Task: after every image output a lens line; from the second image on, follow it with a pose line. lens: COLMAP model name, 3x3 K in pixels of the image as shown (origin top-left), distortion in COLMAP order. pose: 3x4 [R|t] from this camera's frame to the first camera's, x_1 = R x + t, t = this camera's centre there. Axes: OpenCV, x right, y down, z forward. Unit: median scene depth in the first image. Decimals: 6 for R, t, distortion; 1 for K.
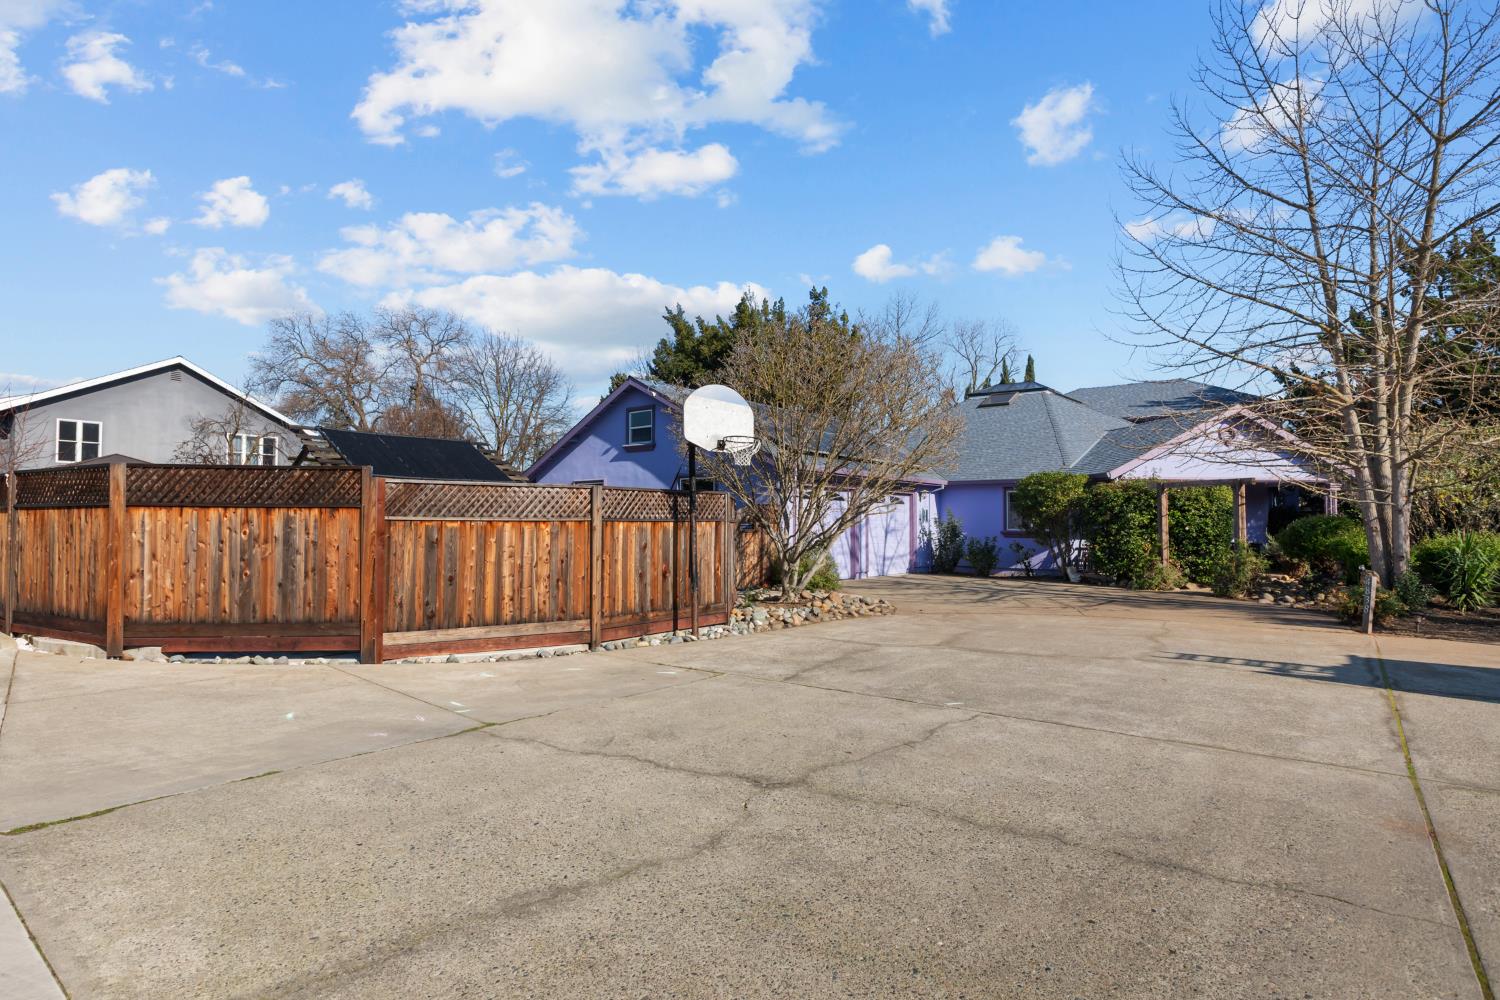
lens RADIAL K [[741.7, 0, 748.9], [0, 741.7, 490.4], [0, 0, 1]] dist [0.000688, -0.001044]
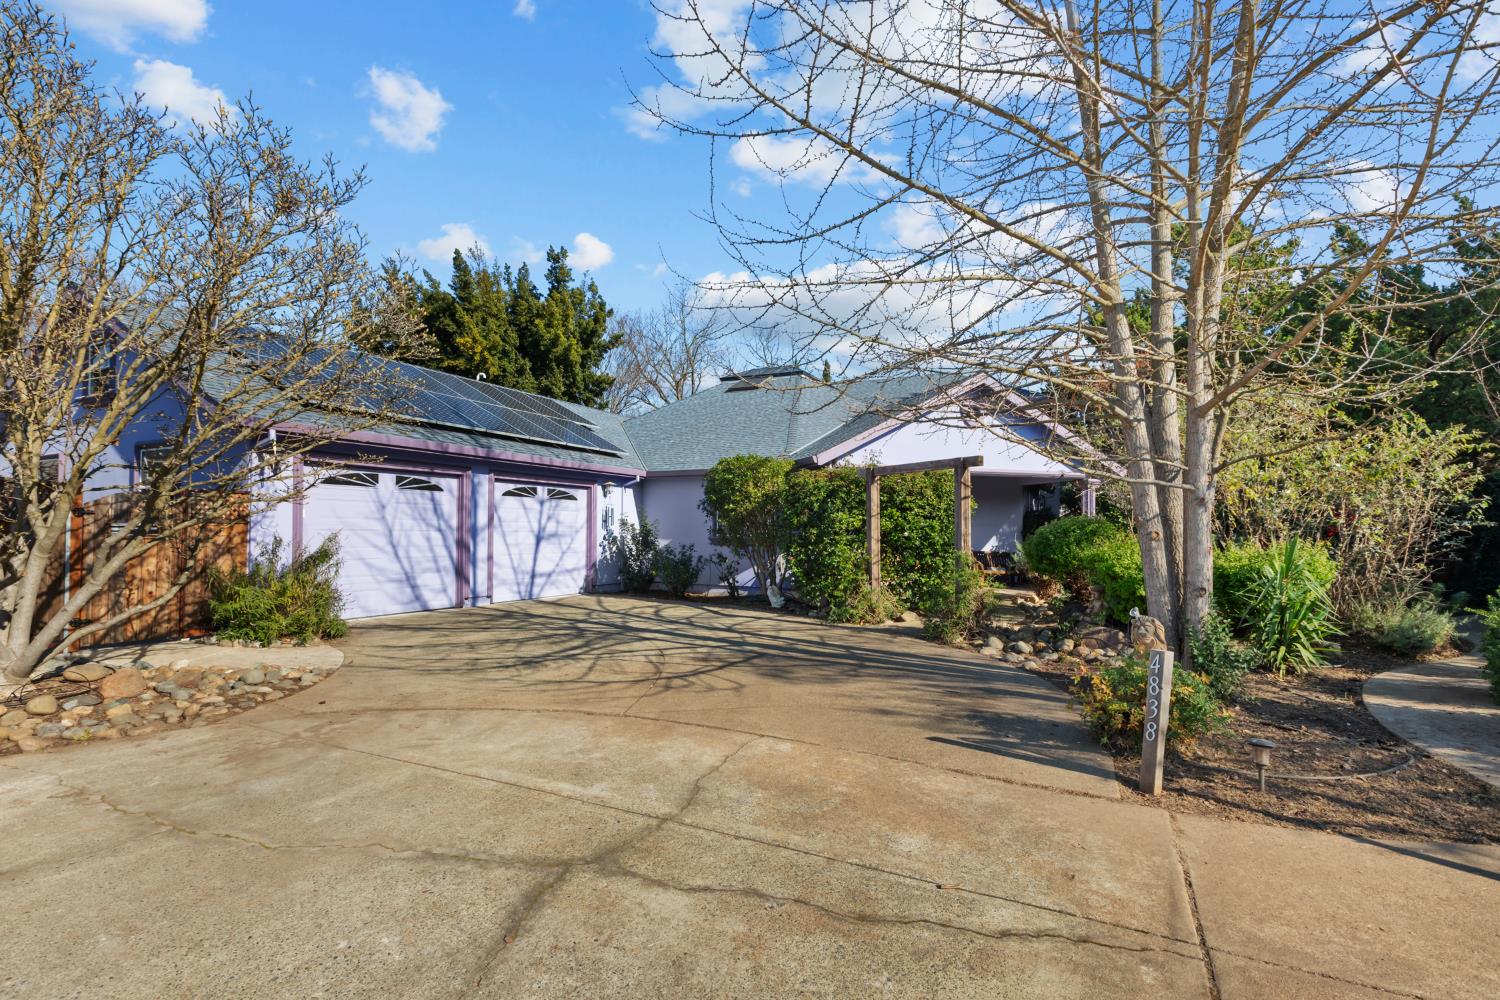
lens RADIAL K [[666.8, 0, 752.3], [0, 666.8, 503.6], [0, 0, 1]] dist [0.002160, -0.000053]
pose [[0.981402, 0.012460, 0.191558, 0.314124], [-0.013434, 0.999903, 0.003786, 0.021088], [-0.191492, -0.006289, 0.981474, 0.392609]]
